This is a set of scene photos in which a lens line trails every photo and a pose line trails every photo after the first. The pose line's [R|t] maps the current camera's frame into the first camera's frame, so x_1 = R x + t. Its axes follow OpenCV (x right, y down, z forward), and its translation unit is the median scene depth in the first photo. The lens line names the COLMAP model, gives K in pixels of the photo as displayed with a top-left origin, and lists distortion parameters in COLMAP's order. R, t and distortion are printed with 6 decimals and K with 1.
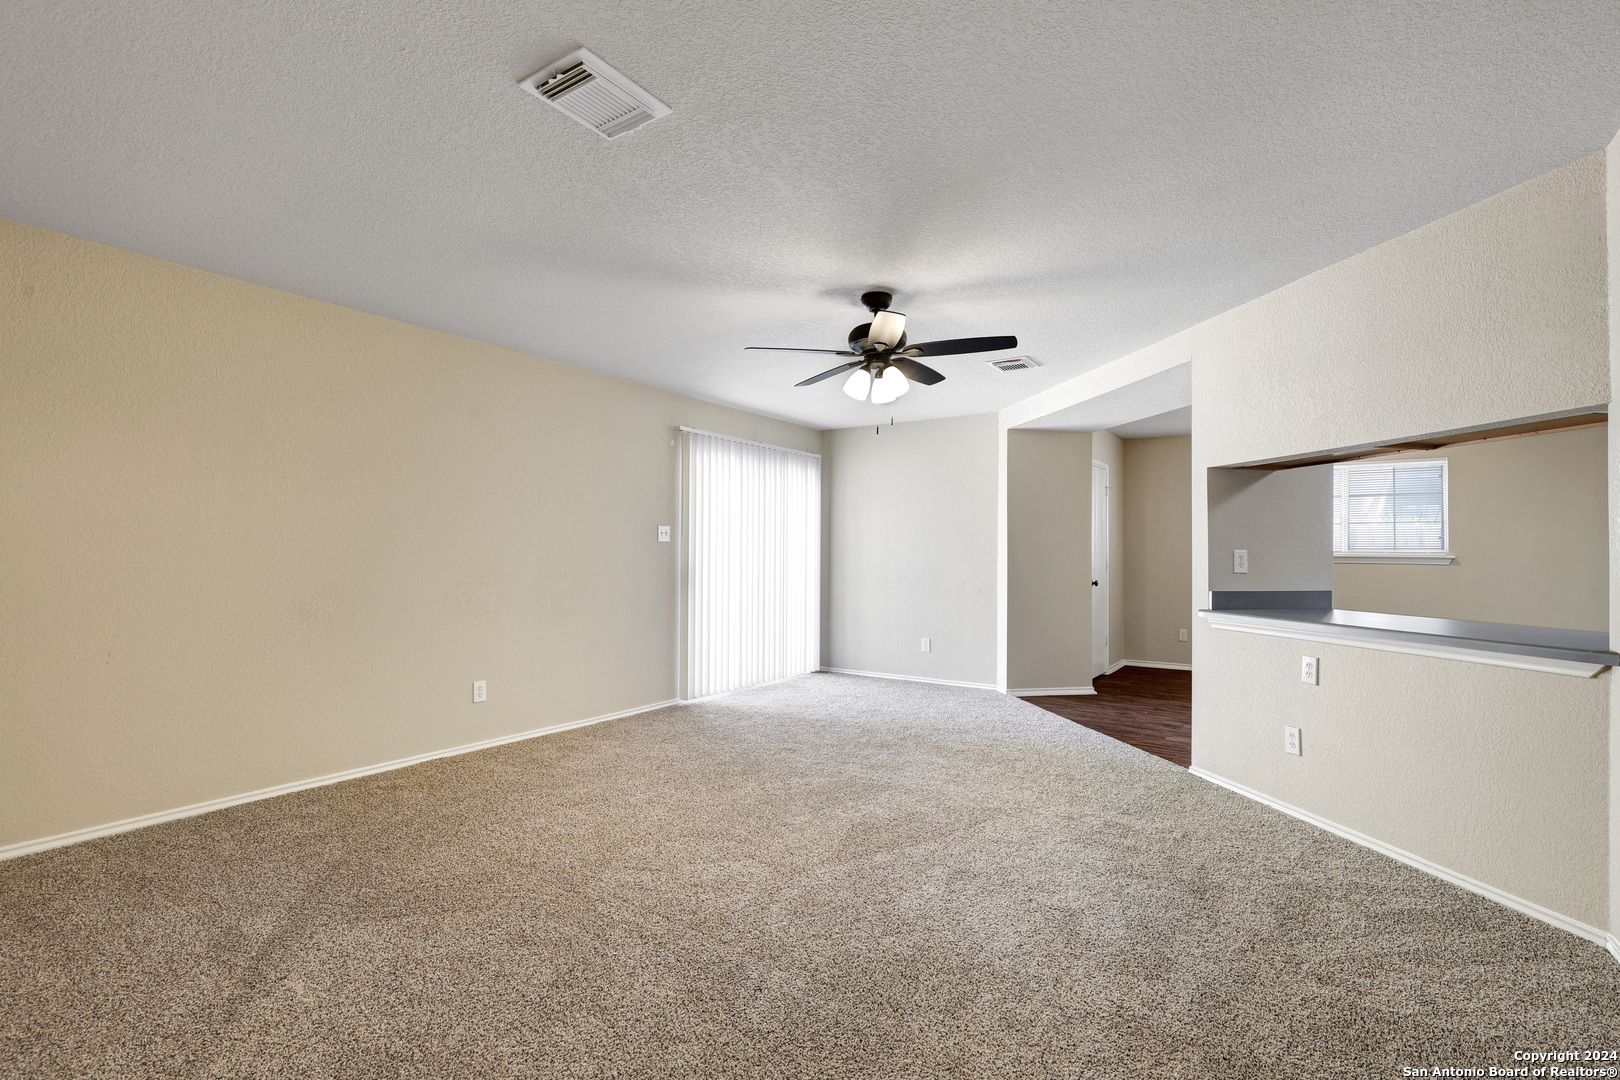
lens RADIAL K [[740.6, 0, 816.7], [0, 740.6, 541.8], [0, 0, 1]] dist [0.002475, 0.001236]
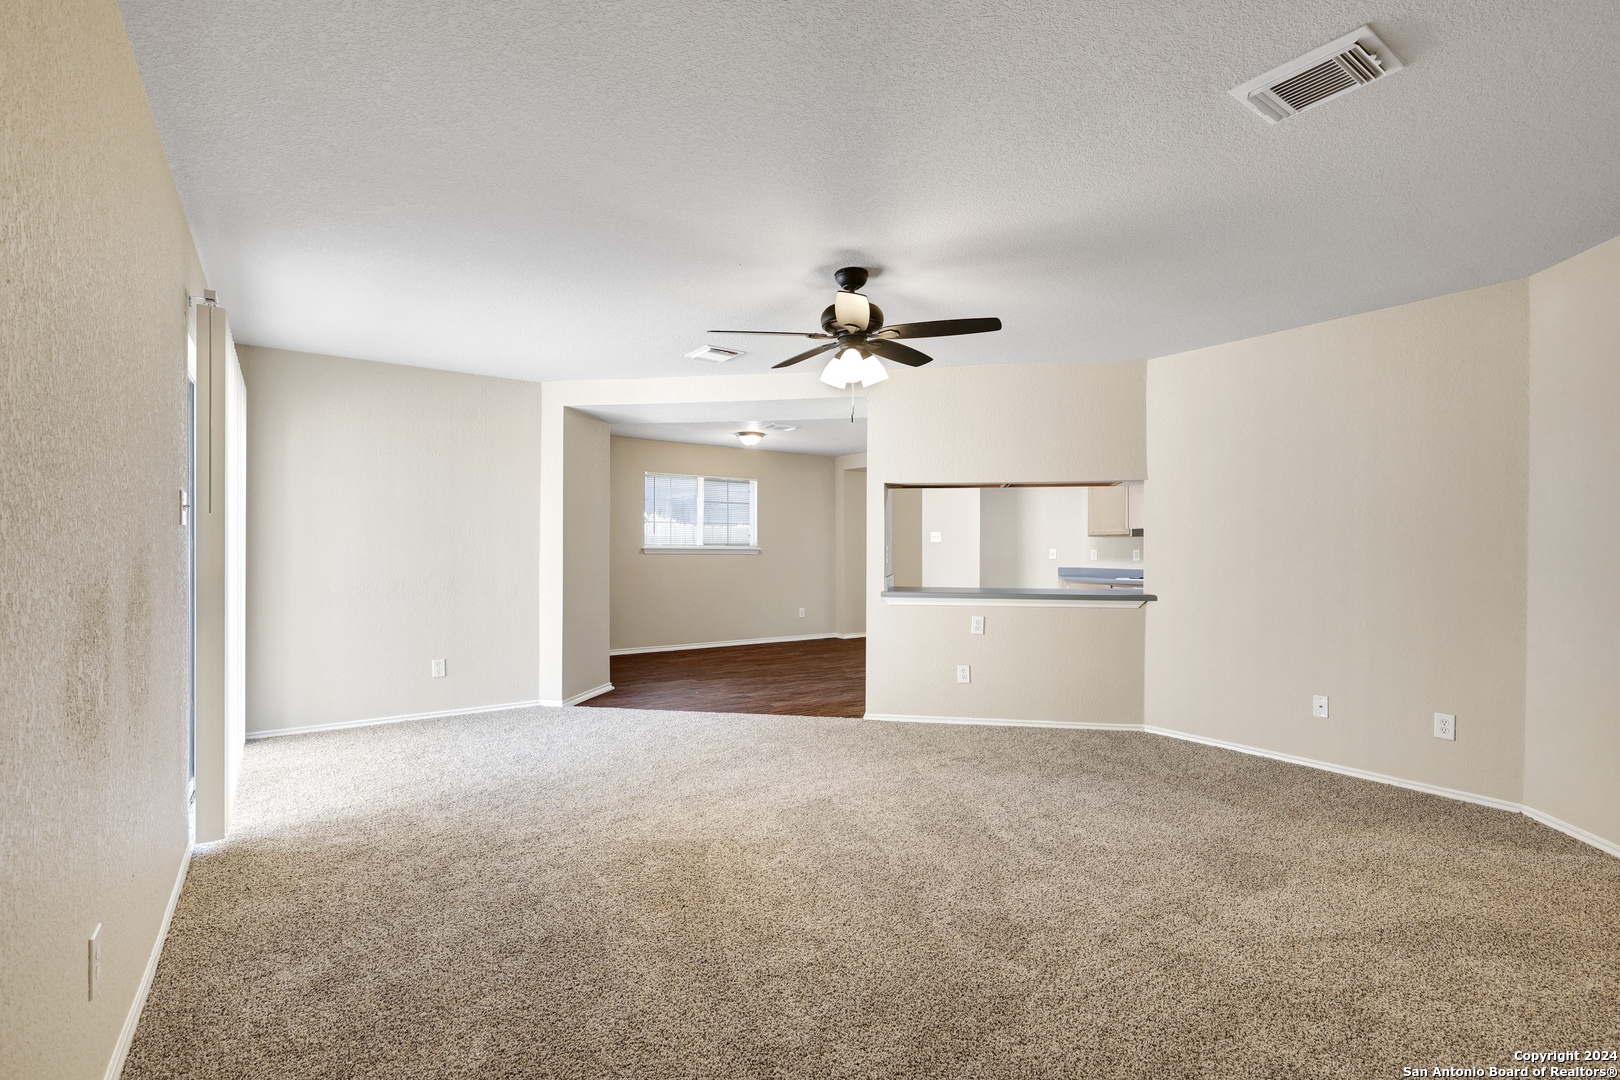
lens RADIAL K [[740.6, 0, 811.3], [0, 740.6, 546.4], [0, 0, 1]] dist [0.002475, 0.001236]
pose [[0.357842, 0.000211, 0.933782, -0.772135], [-0.017050, 0.999835, 0.006308, 0.006056], [-0.933627, -0.018179, 0.357786, 0.678239]]
